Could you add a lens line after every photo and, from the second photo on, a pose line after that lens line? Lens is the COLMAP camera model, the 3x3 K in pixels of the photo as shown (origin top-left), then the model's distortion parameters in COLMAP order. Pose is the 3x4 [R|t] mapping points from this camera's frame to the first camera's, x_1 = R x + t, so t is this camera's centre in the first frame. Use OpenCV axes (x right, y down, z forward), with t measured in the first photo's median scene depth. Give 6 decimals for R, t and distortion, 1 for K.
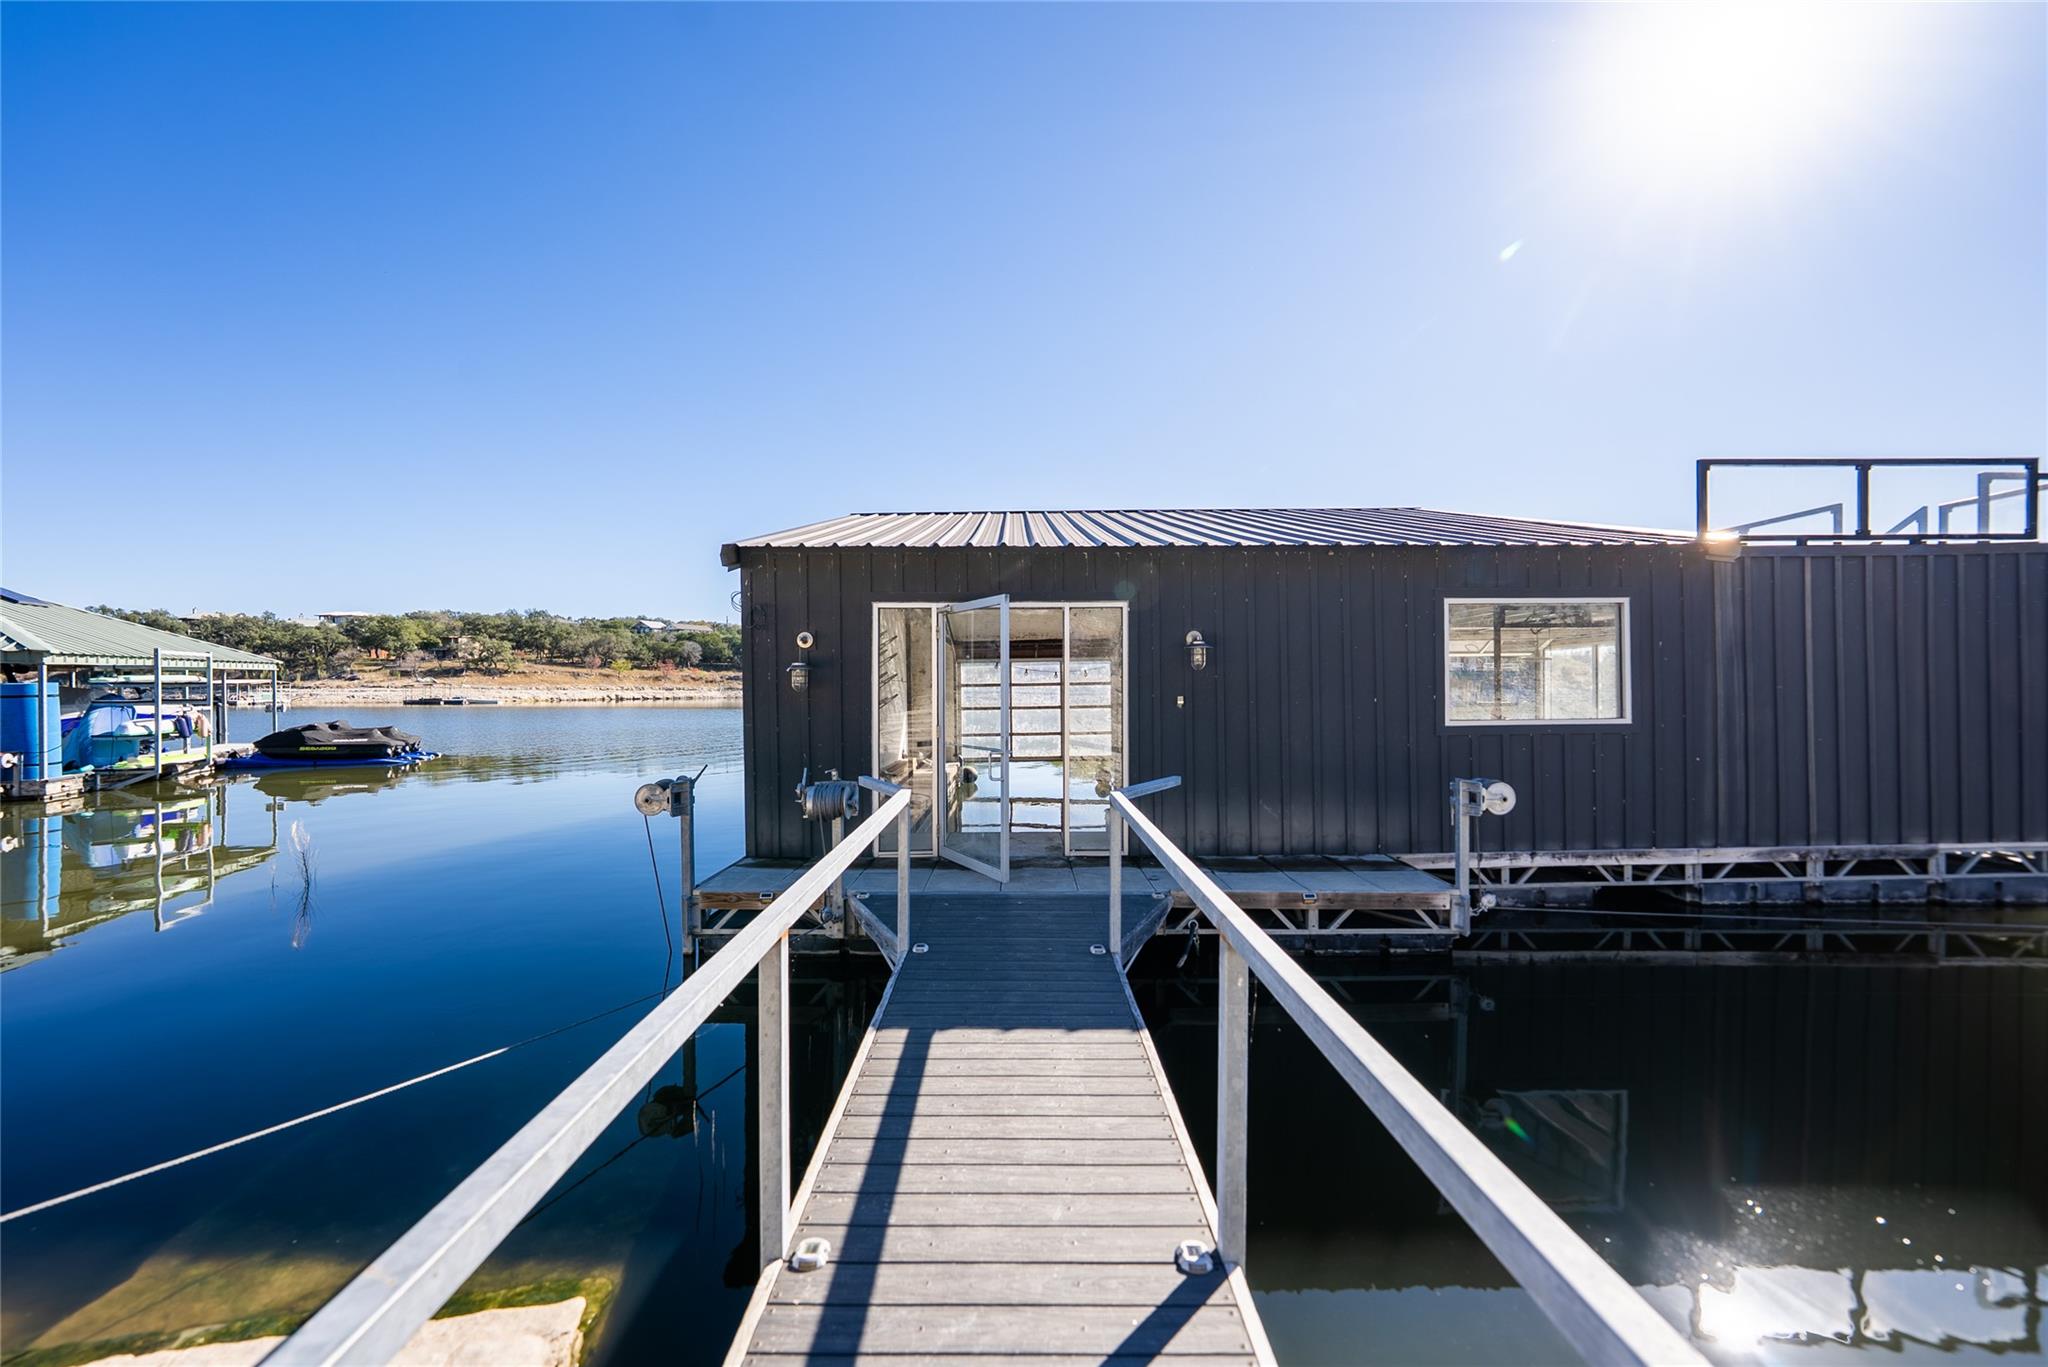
lens RADIAL K [[745.2, 0, 1013.1], [0, 745.2, 689.1], [0, 0, 1]] dist [-0.012736, -0.000010]
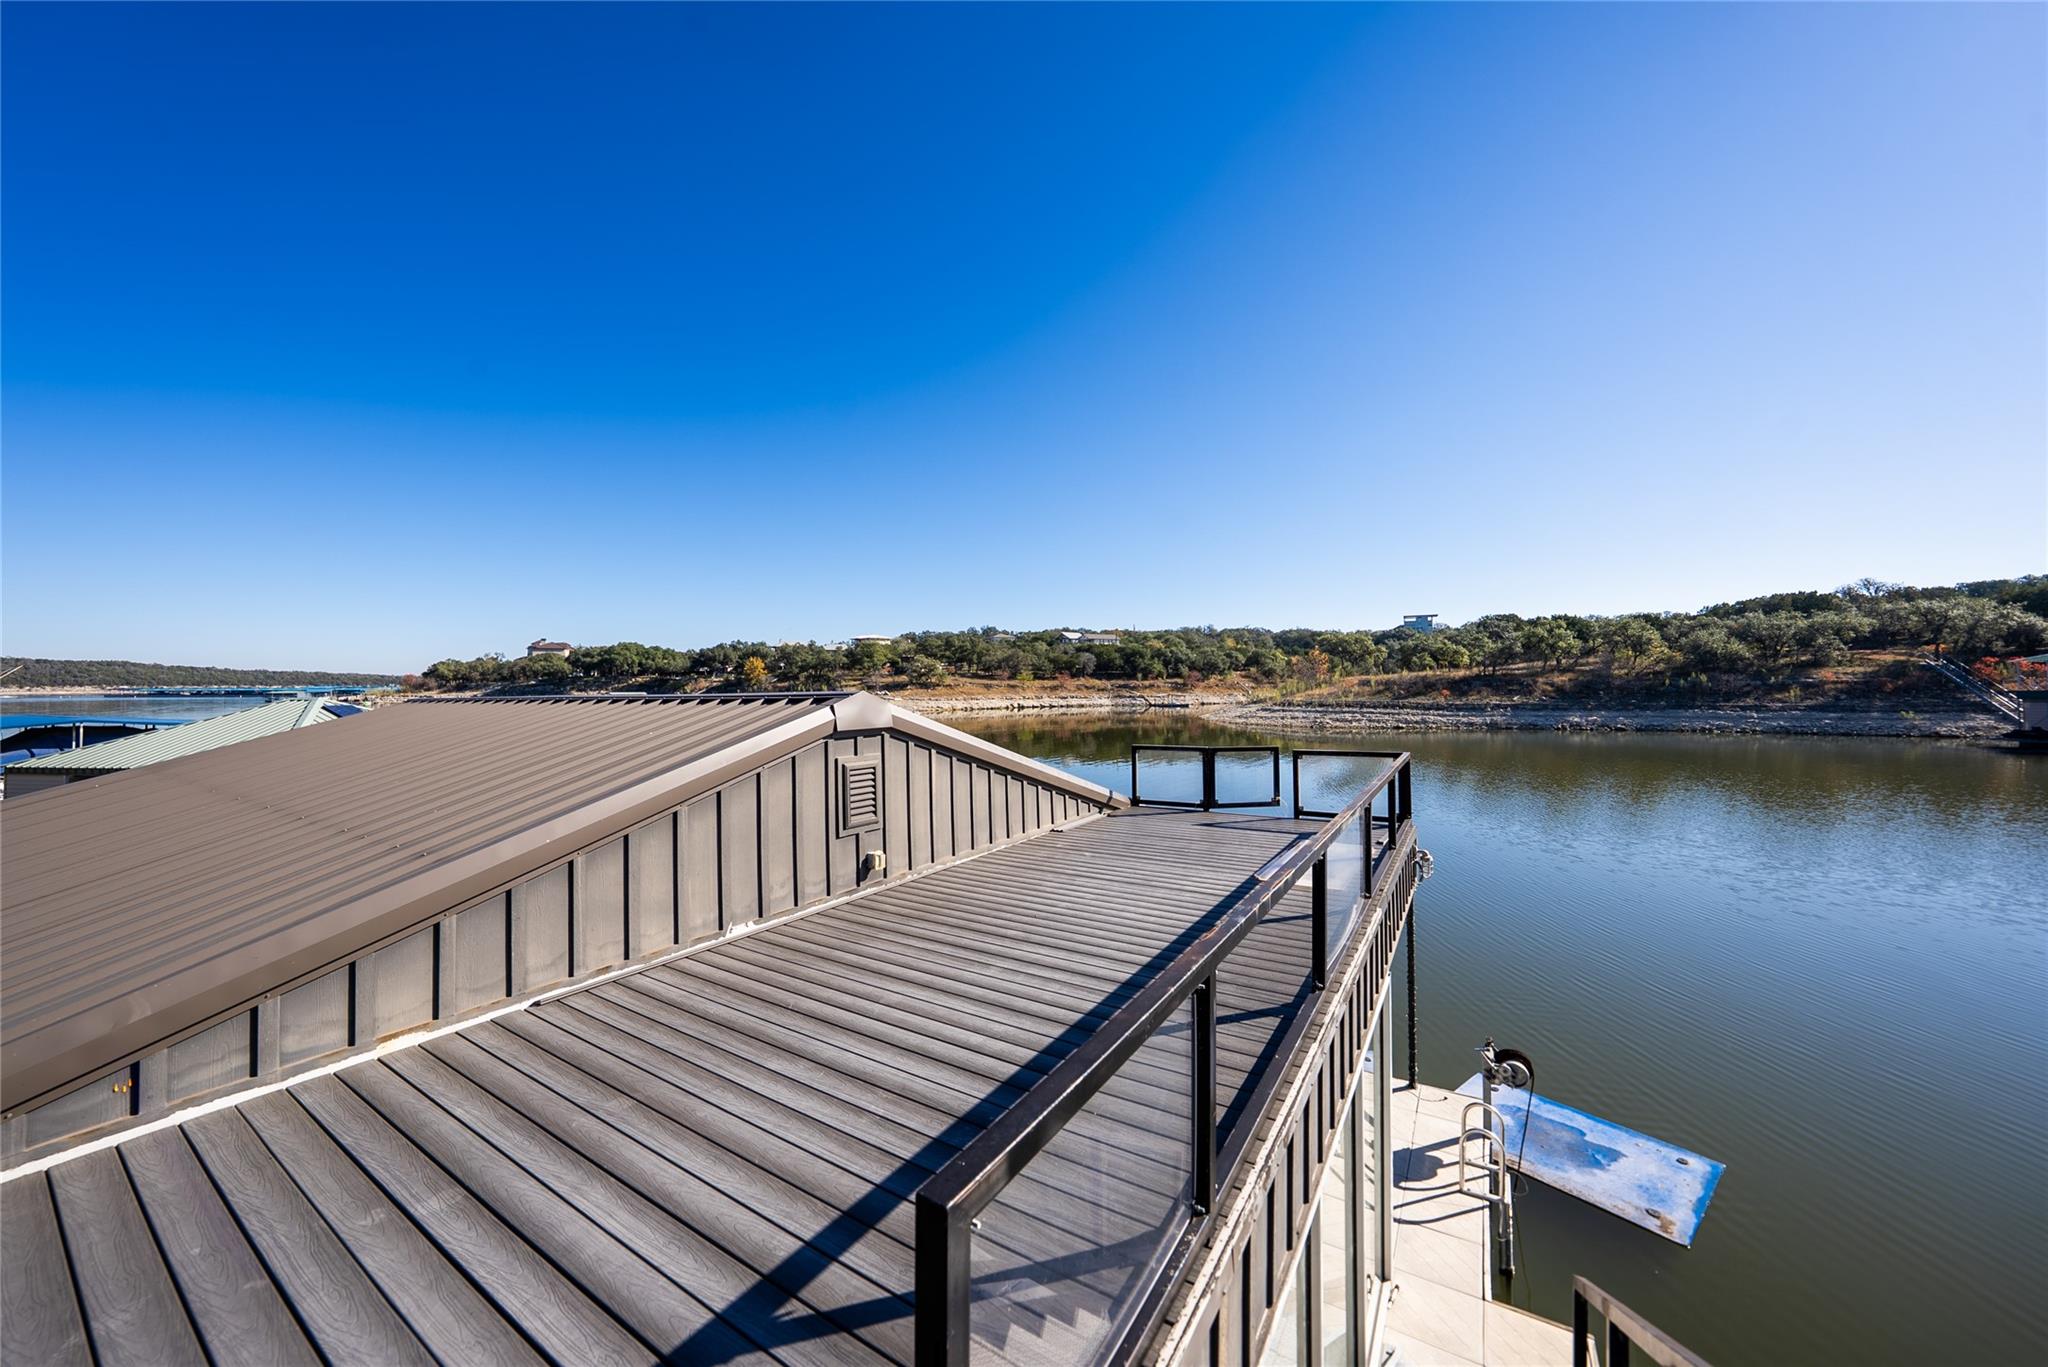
lens RADIAL K [[724.3, 0, 1030.1], [0, 724.3, 675.6], [0, 0, 1]] dist [-0.028095, 0.006856]
pose [[0.850852, -0.011865, -0.525271, 0.067224], [0.005358, 0.999889, -0.013906, -0.019521], [0.525378, 0.009017, 0.850821, 0.058332]]
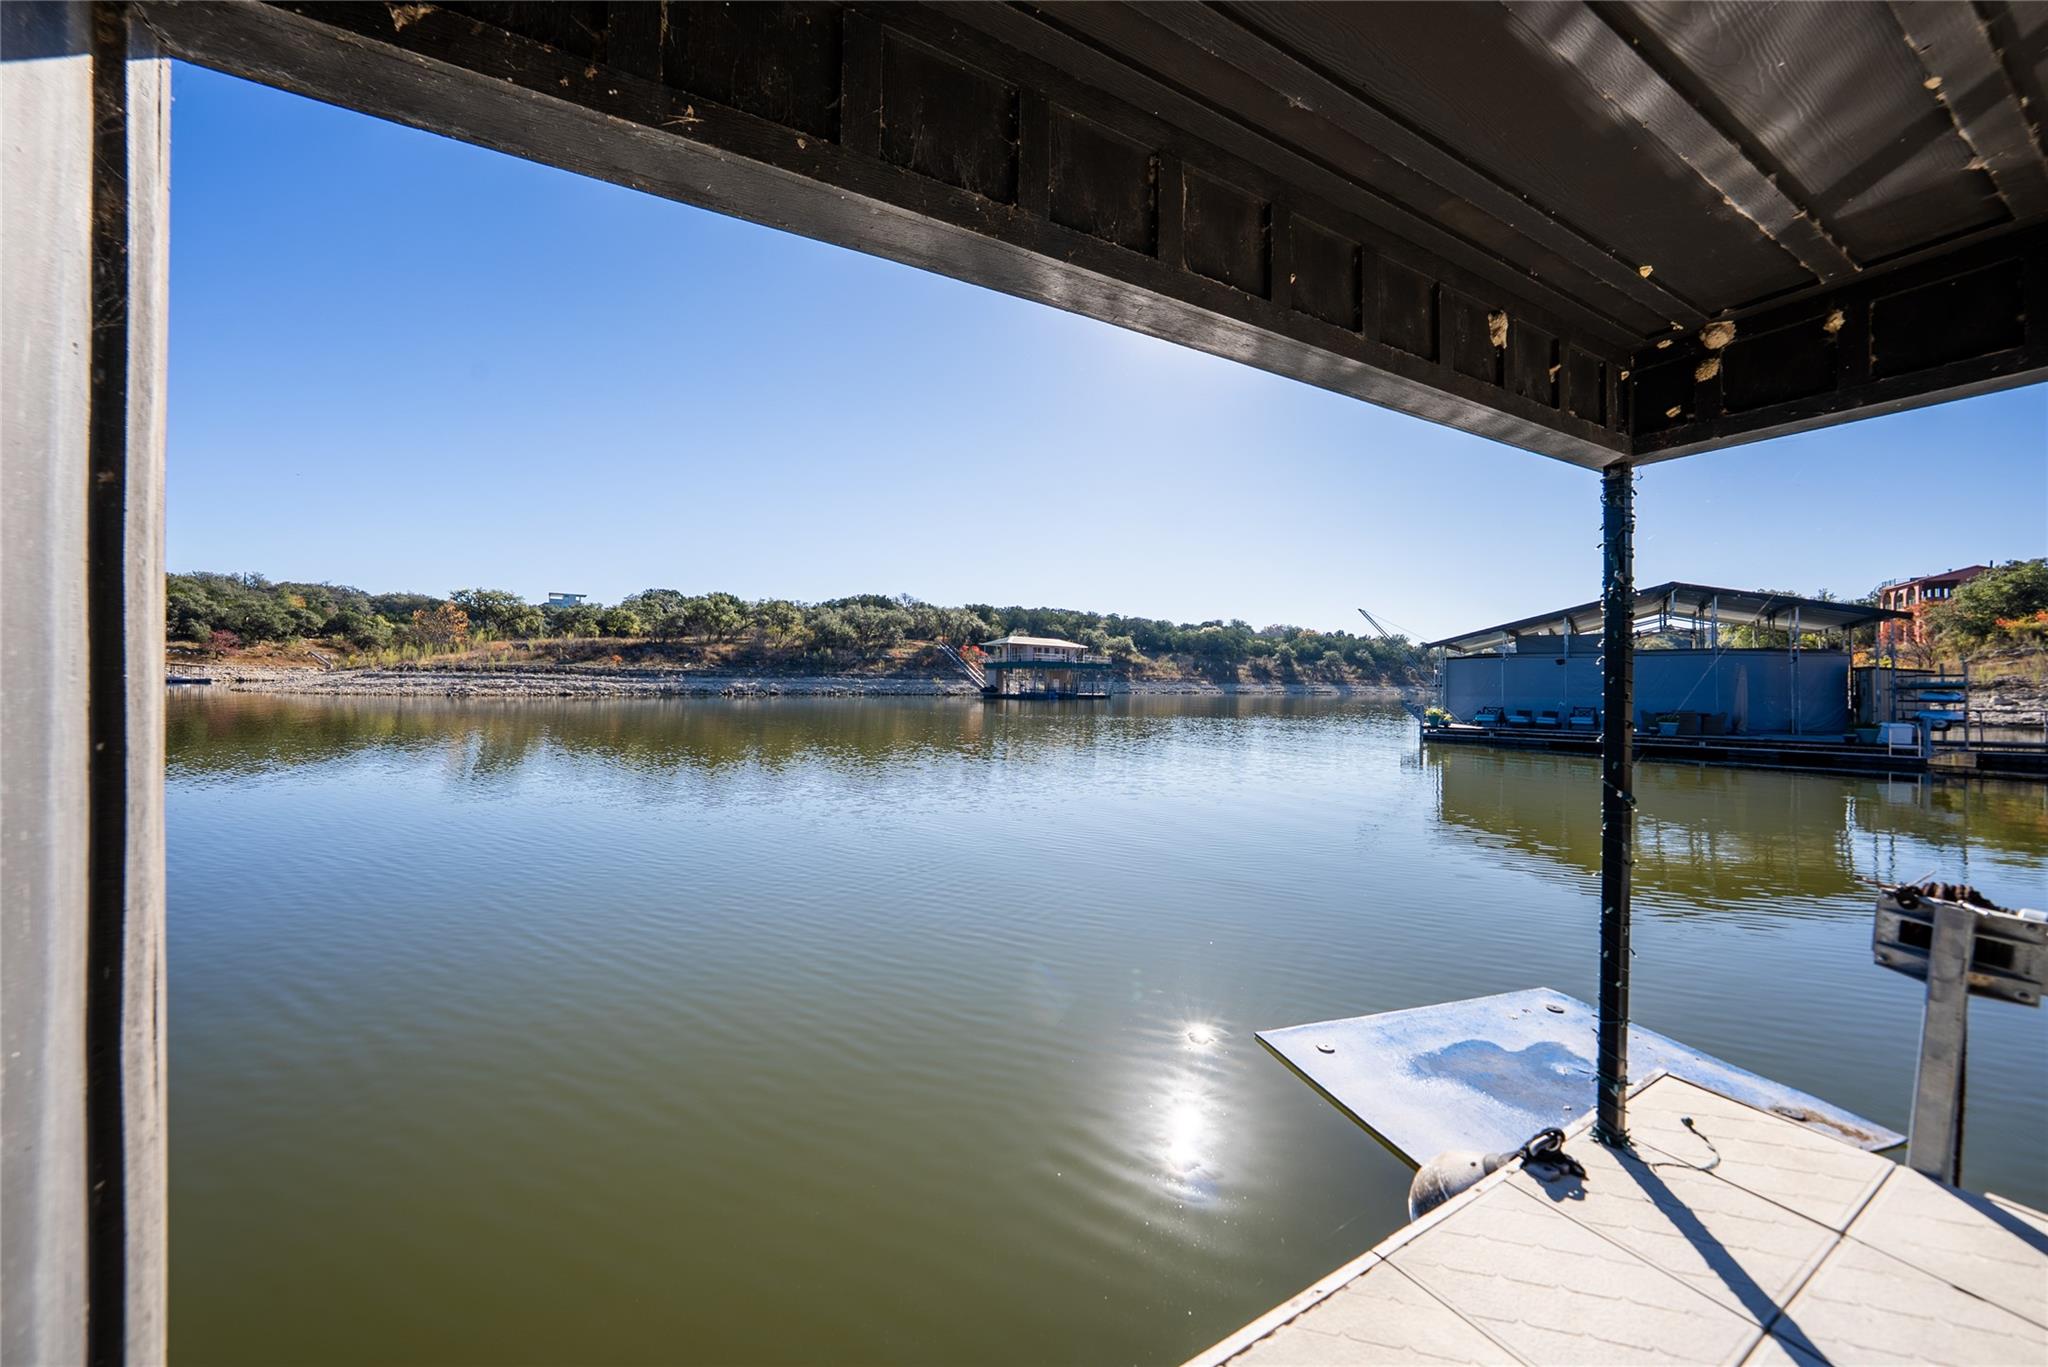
lens RADIAL K [[724.3, 0, 1030.1], [0, 724.3, 675.6], [0, 0, 1]] dist [-0.028095, 0.006856]
pose [[0.864839, 0.014598, 0.501836, 0.045488], [-0.013696, 0.999891, -0.005483, -0.000179], [-0.501862, -0.002131, 0.864945, 0.107816]]
